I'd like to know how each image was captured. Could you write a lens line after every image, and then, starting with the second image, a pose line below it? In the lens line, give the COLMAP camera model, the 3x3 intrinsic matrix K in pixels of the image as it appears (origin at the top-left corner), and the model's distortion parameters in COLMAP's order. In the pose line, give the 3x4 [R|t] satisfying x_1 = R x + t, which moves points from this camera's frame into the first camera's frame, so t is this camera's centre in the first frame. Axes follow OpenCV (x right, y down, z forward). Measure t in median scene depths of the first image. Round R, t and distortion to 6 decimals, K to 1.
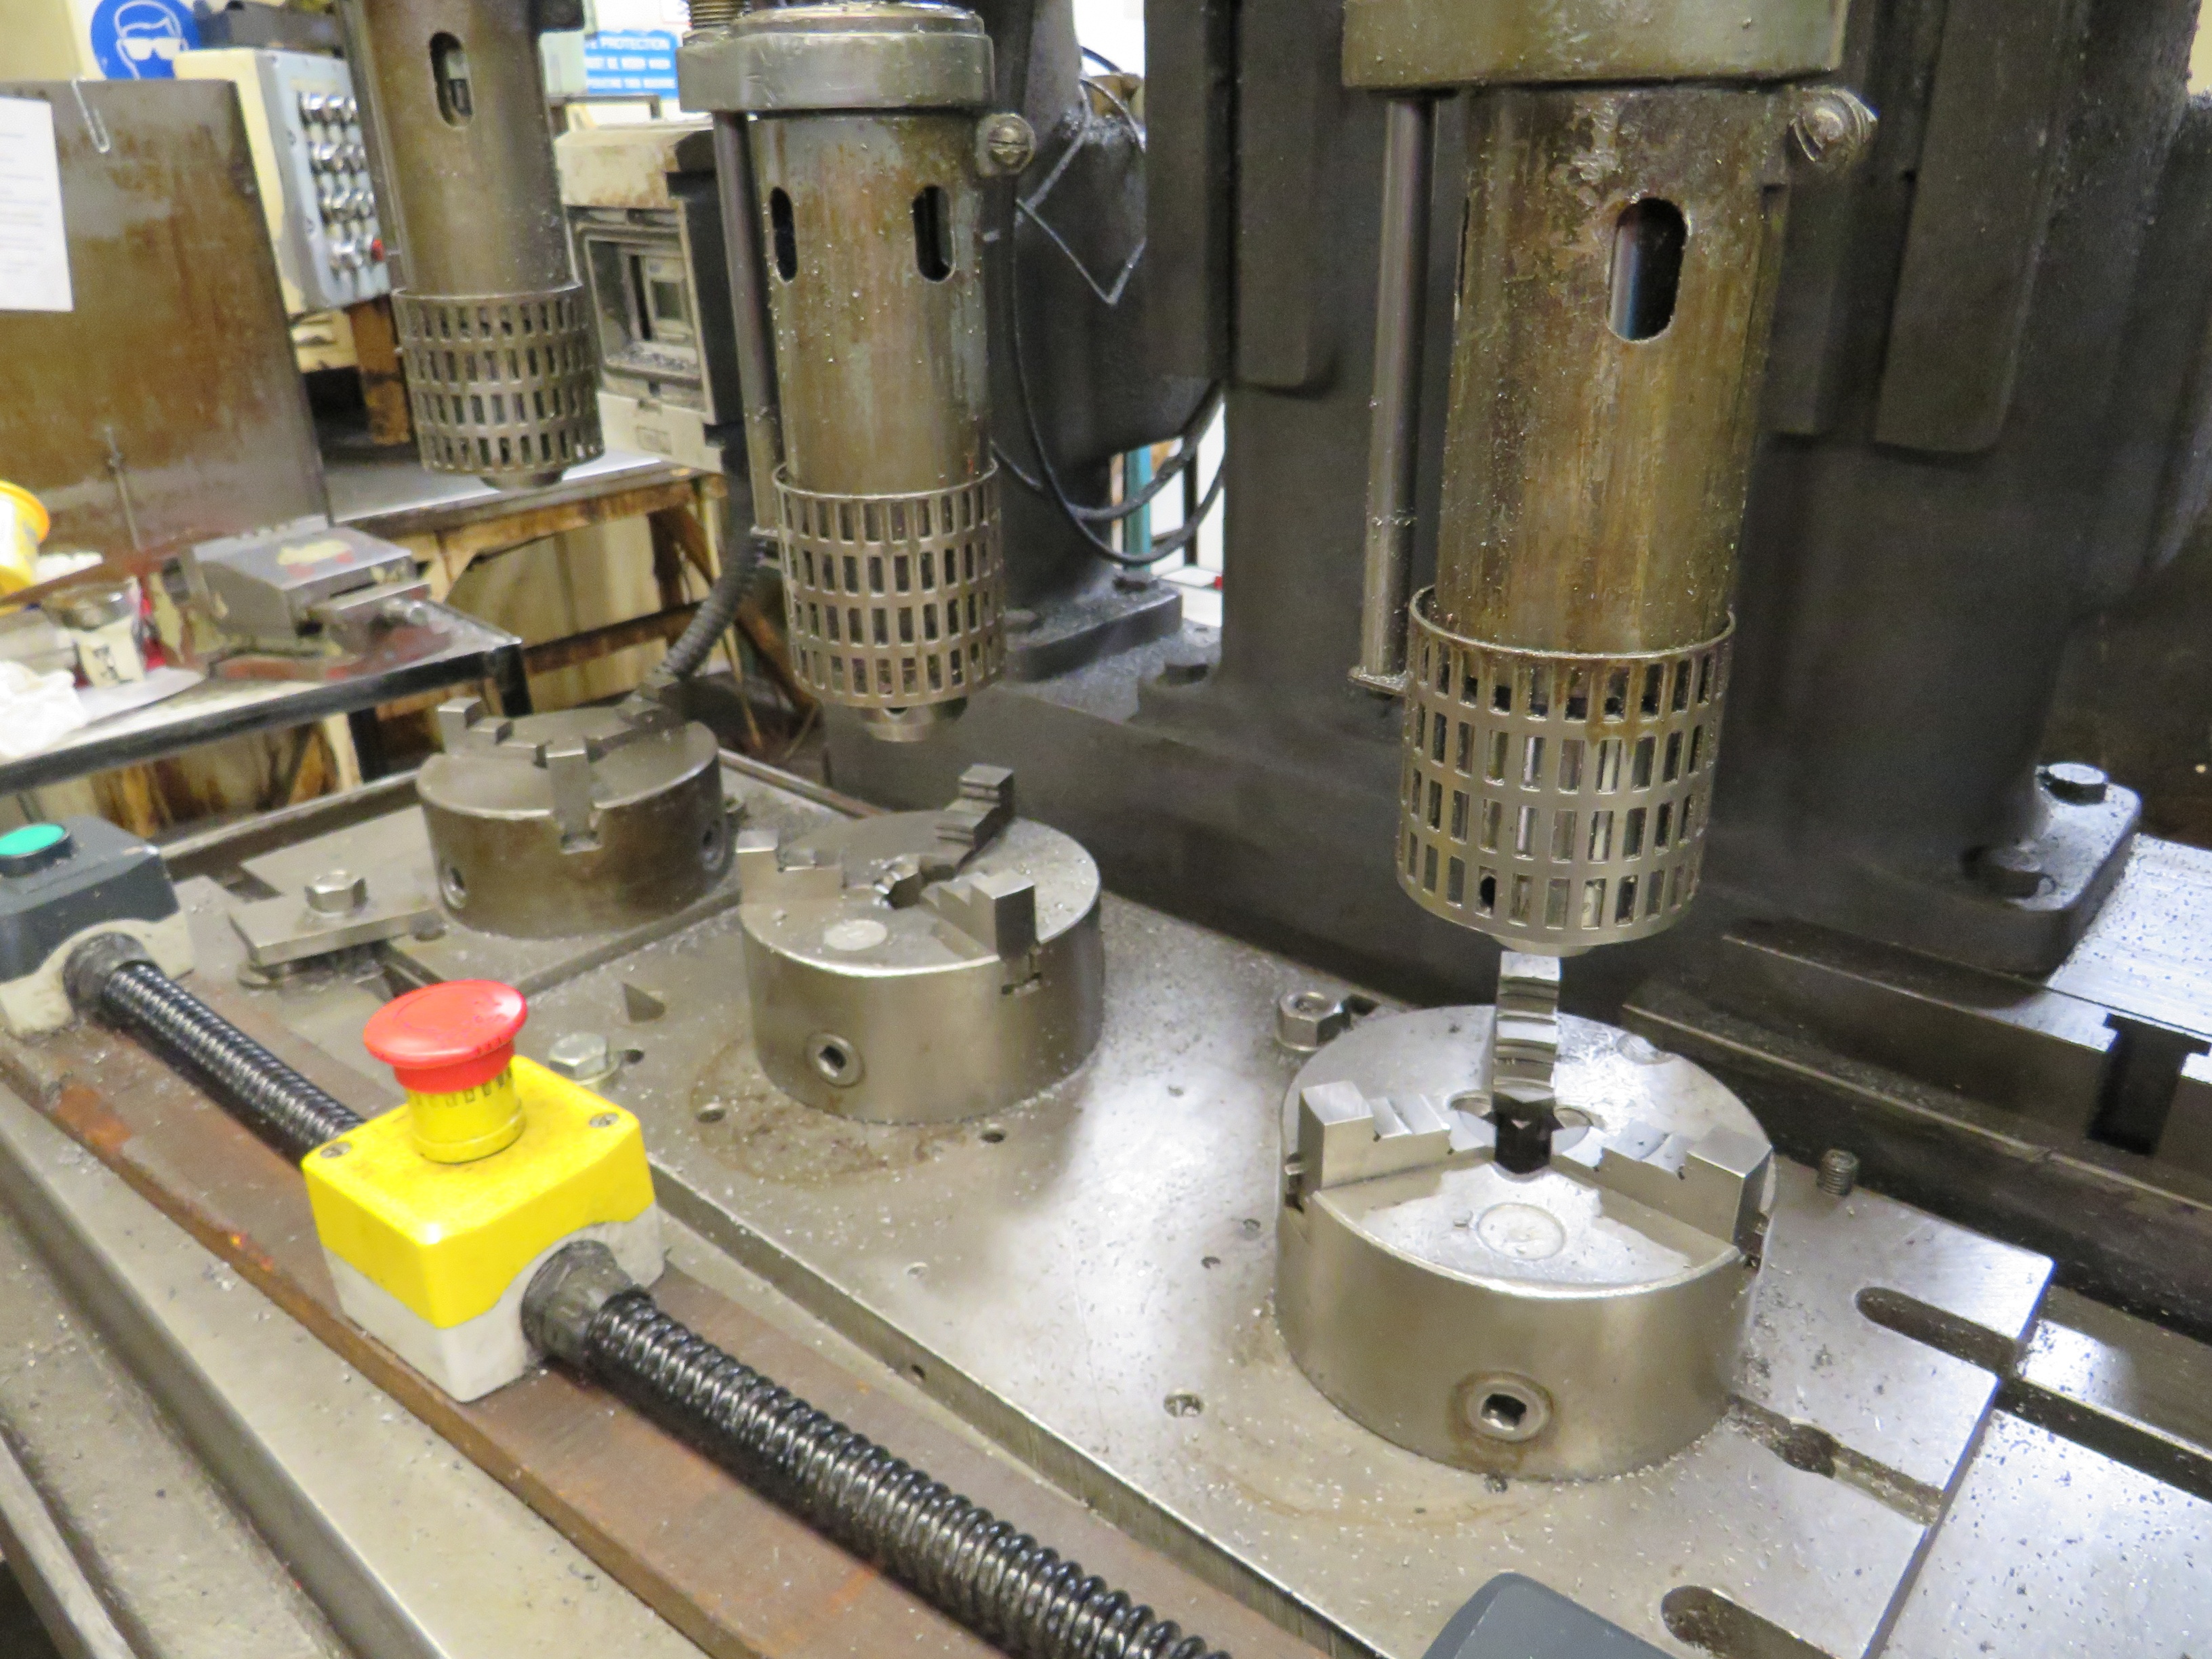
lens RADIAL K [[1566.7, 0, 1123.3], [0, 1566.7, 825.9], [0, 0, 1]] dist [-0.029752, 0.015364]
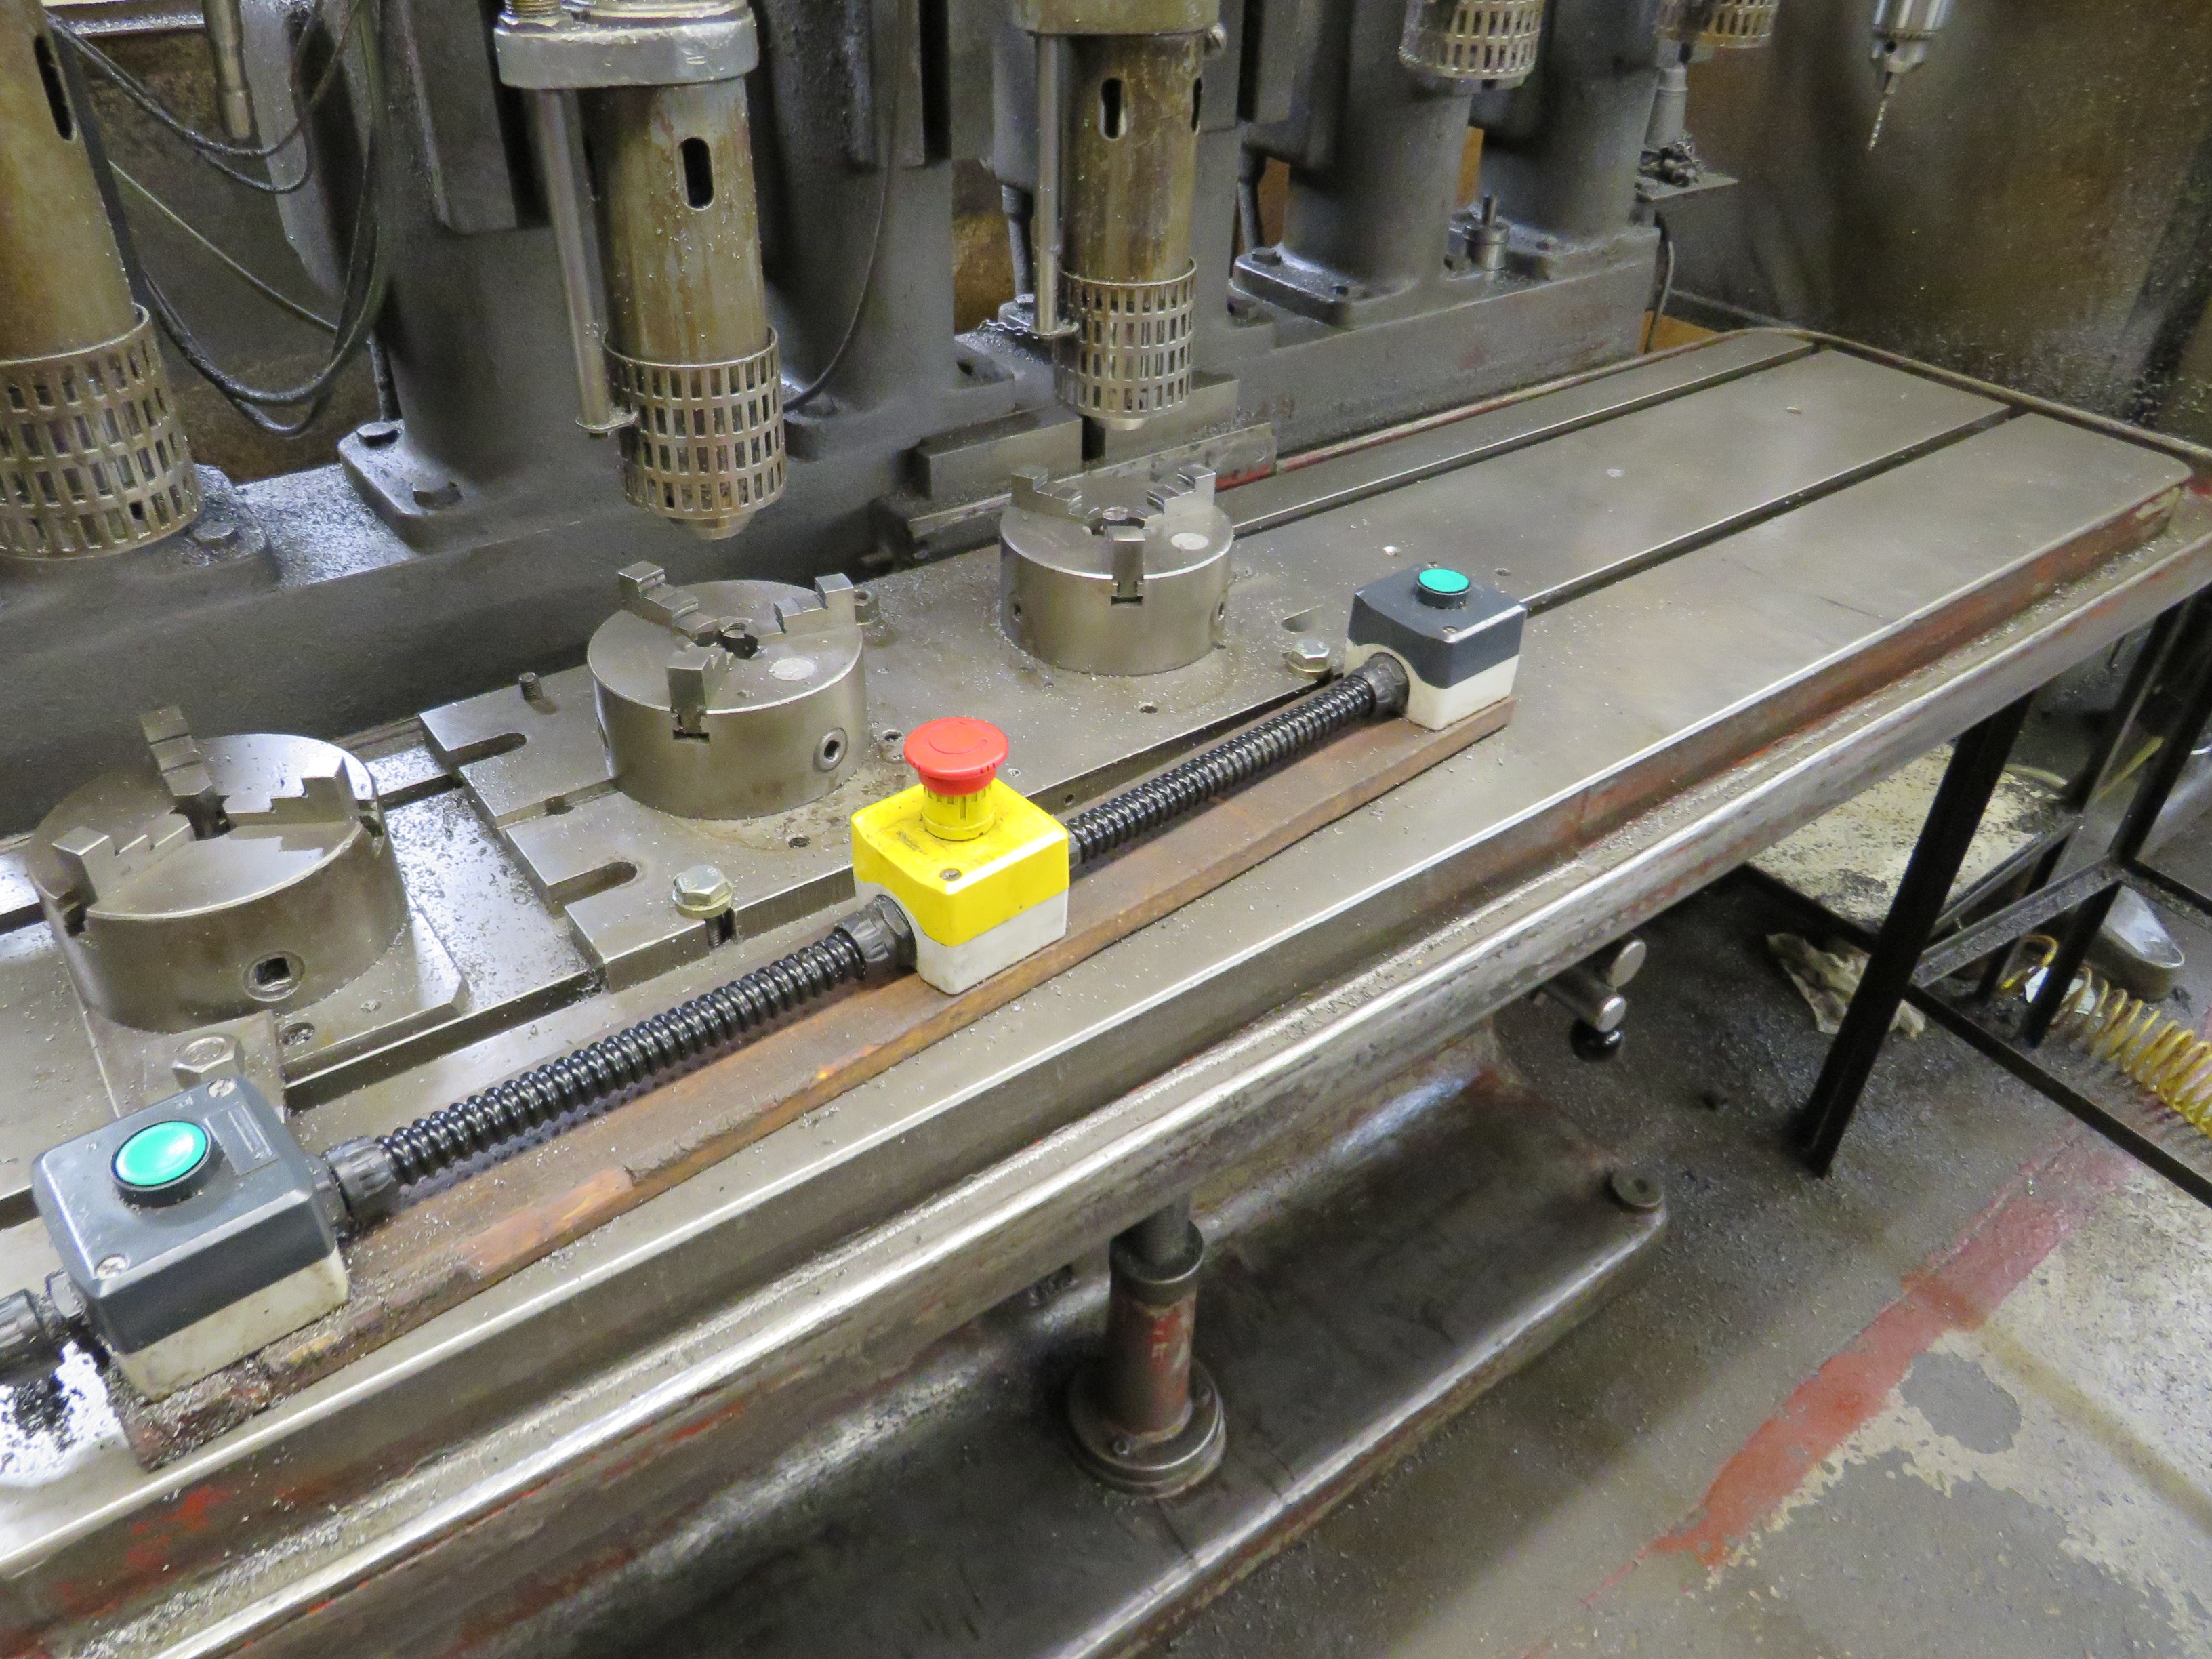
lens RADIAL K [[1566.7, 0, 1099.5], [0, 1566.7, 831.6], [0, 0, 1]] dist [-0.029752, 0.015364]
pose [[0.205434, -0.552507, 0.807795, -0.837176], [0.366318, 0.808810, 0.460041, -0.223504], [-0.907529, 0.201402, 0.368550, 0.167820]]
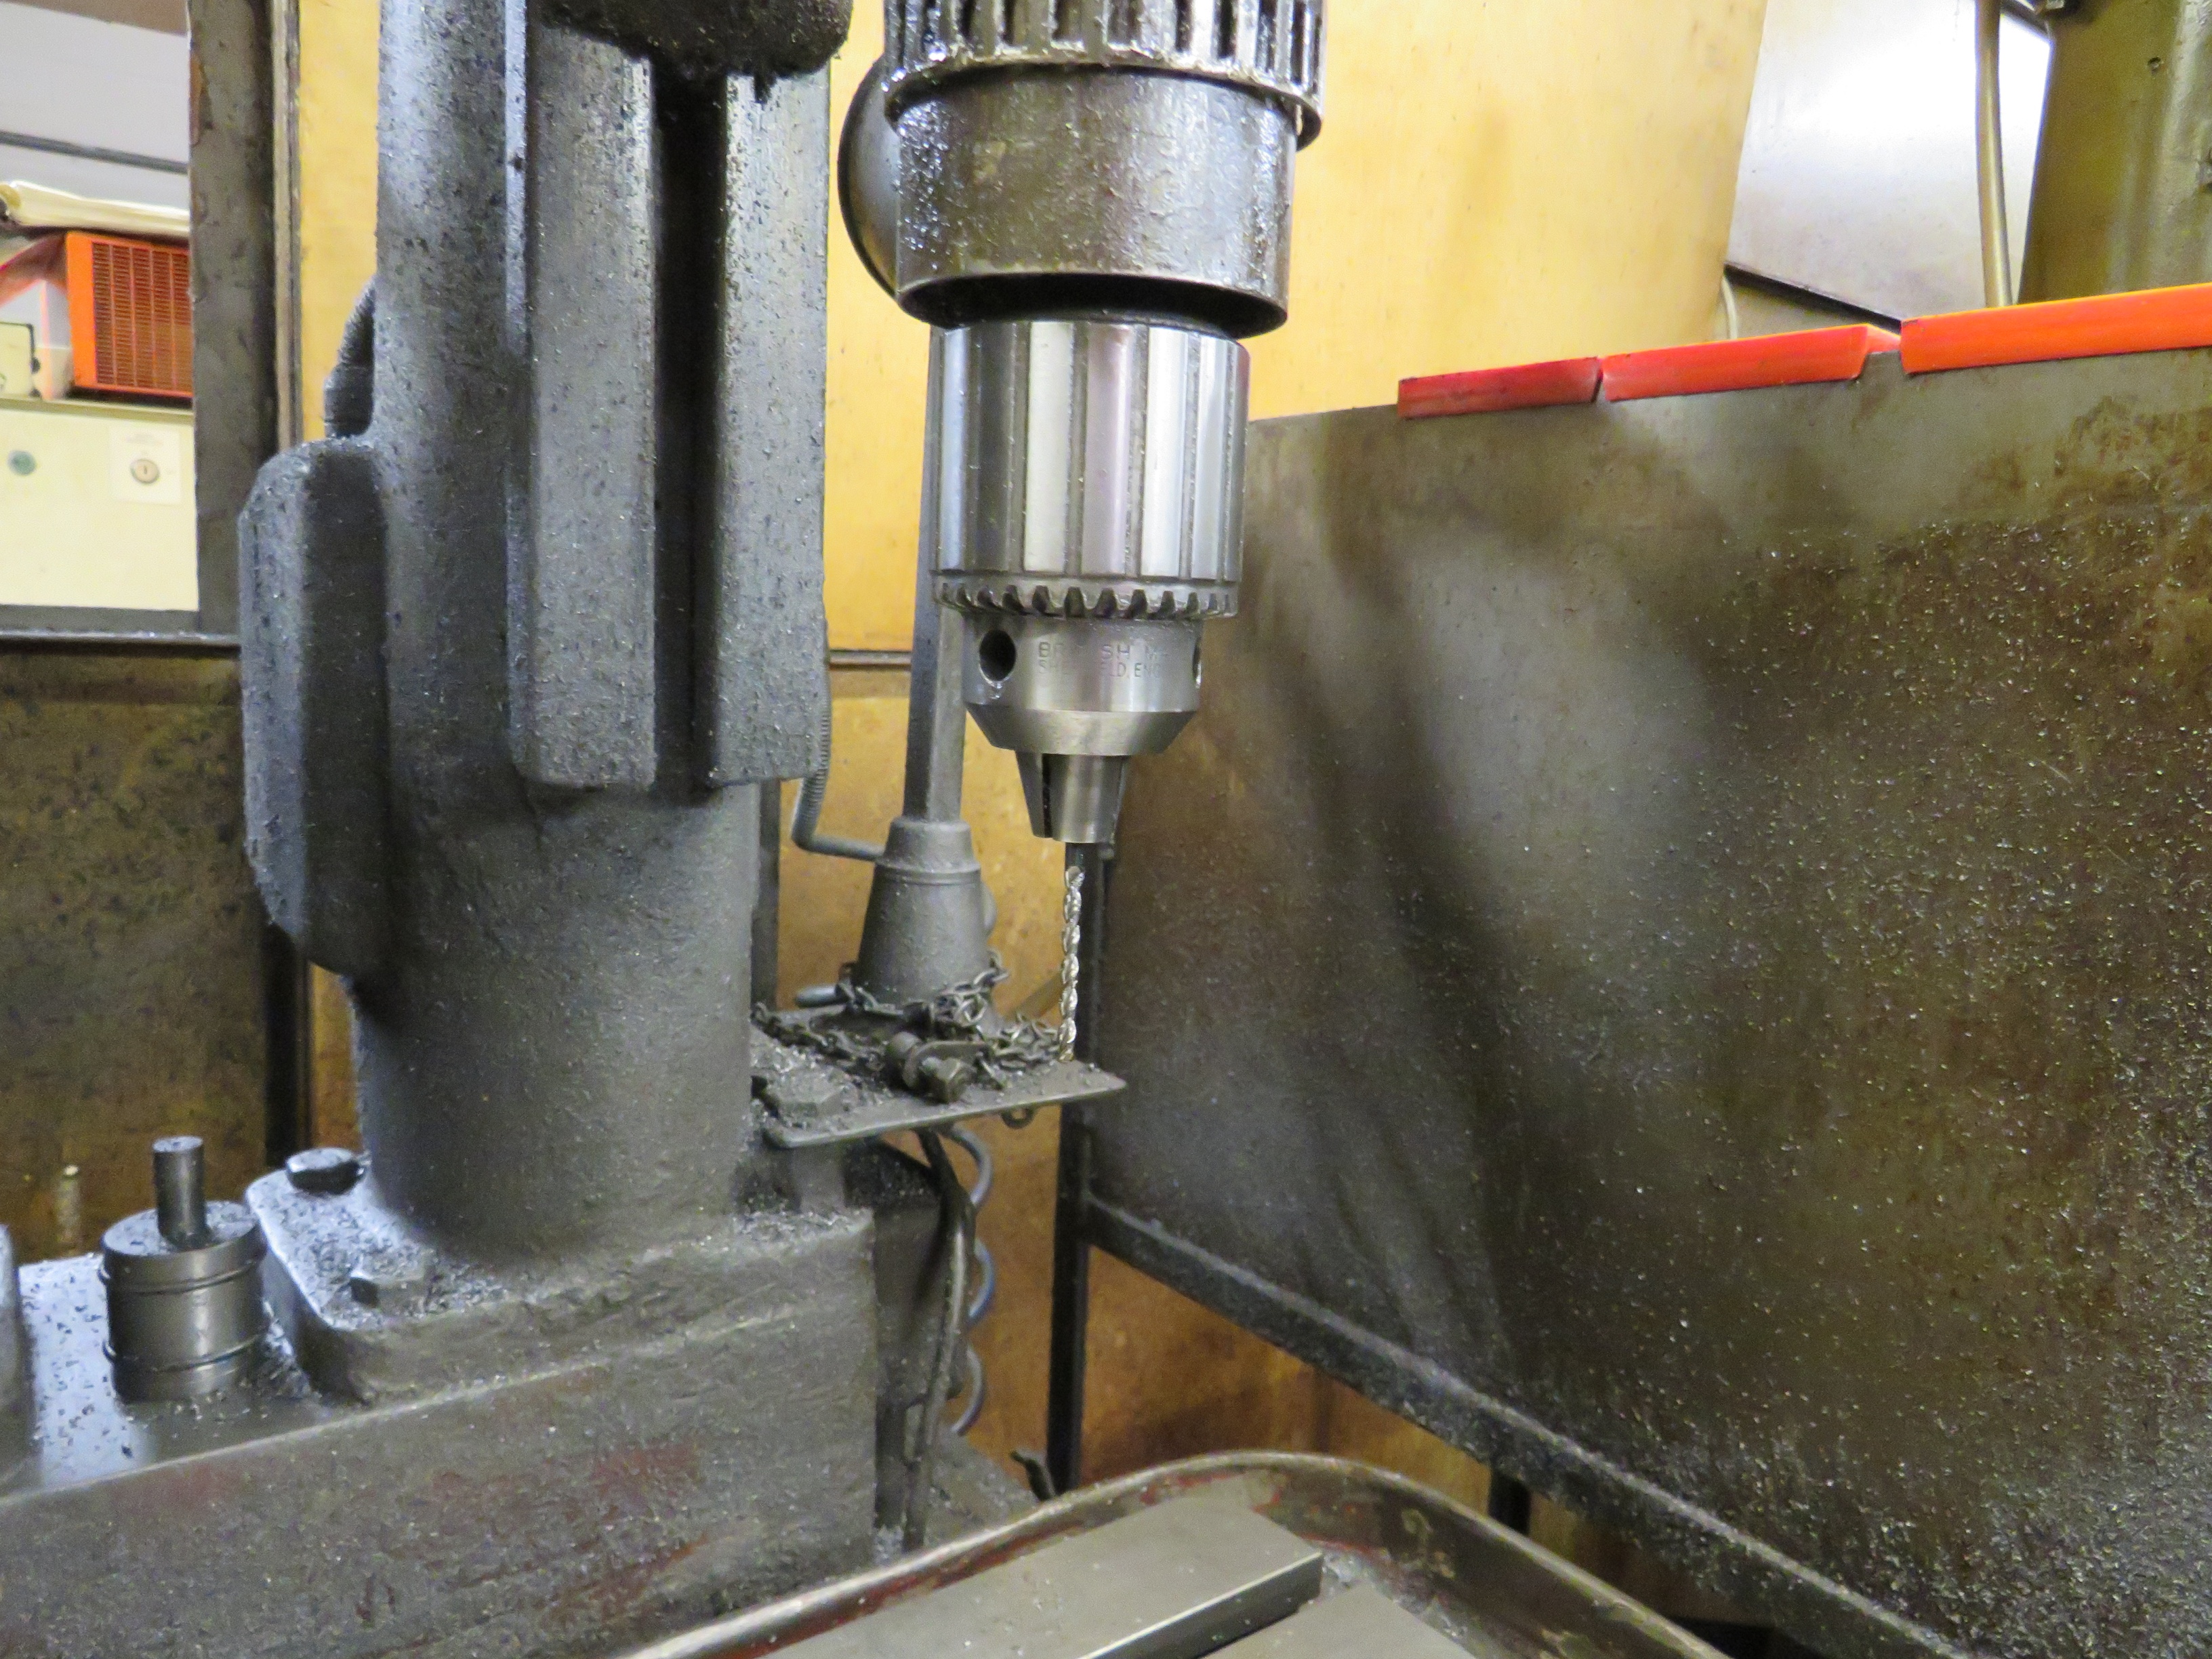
lens RADIAL K [[1566.7, 0, 1094.8], [0, 1566.7, 843.6], [0, 0, 1]] dist [-0.029752, 0.015364]
pose [[0.215015, -0.105004, 0.970950, 0.460762], [0.353267, 0.935242, 0.022912, 0.130757], [-0.910479, 0.338078, 0.238185, -0.173074]]
